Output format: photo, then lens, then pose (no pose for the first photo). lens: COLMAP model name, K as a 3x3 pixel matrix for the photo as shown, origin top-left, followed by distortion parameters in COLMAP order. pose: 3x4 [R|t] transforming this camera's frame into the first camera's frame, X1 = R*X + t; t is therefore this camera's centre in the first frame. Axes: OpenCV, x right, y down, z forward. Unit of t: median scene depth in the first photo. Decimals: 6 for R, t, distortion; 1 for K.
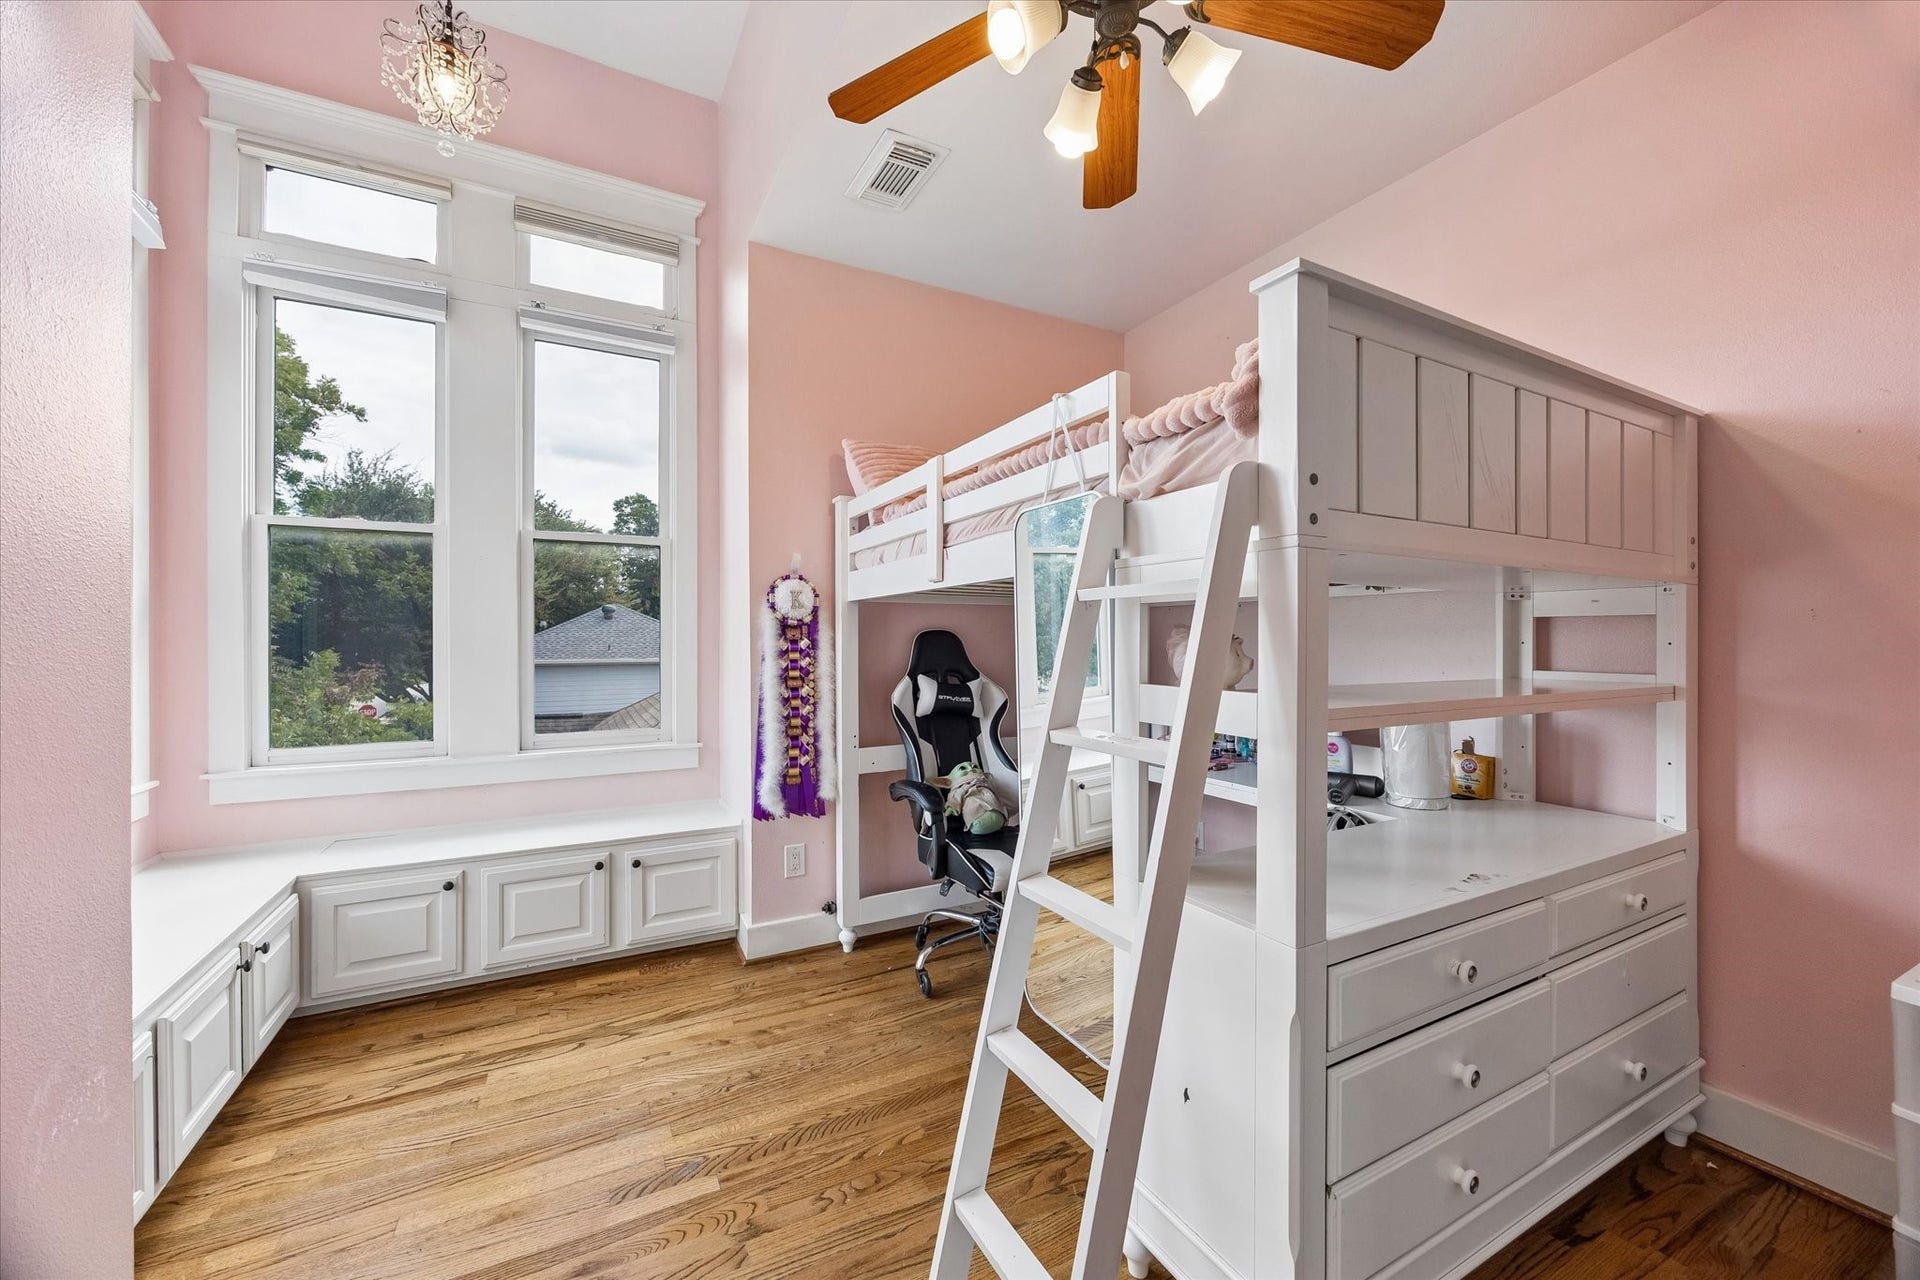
lens RADIAL K [[765.7, 0, 957.4], [0, 765.7, 639.8], [0, 0, 1]] dist [0.001454, 0.000073]
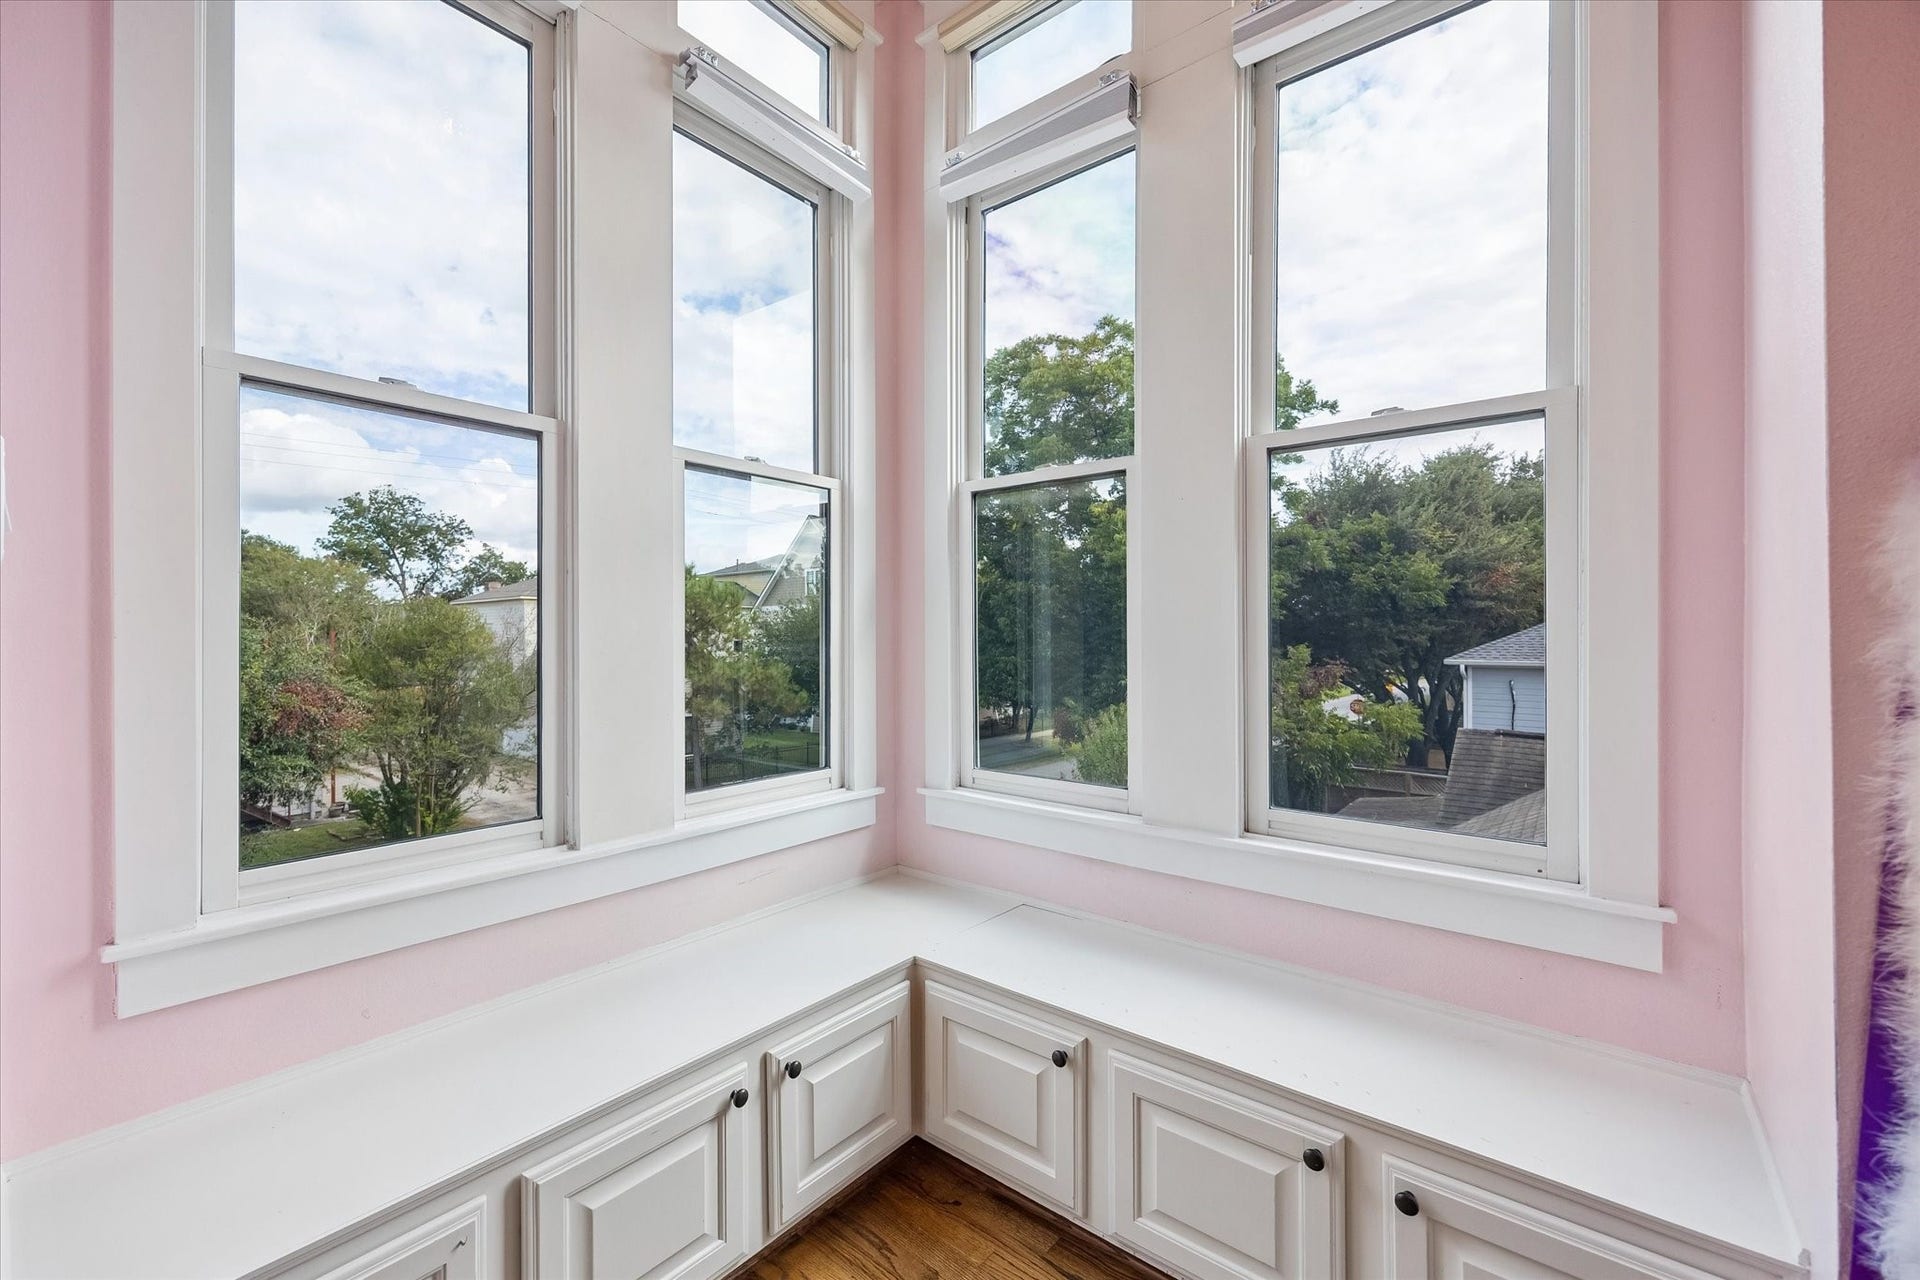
lens RADIAL K [[765.7, 0, 957.0], [0, 765.7, 634.7], [0, 0, 1]] dist [0.001454, 0.000073]
pose [[0.373914, 0.000149, -0.927464, -0.137095], [-0.000269, 1.000000, 0.000052, 0.001035], [0.927464, 0.000230, 0.373914, 0.620340]]
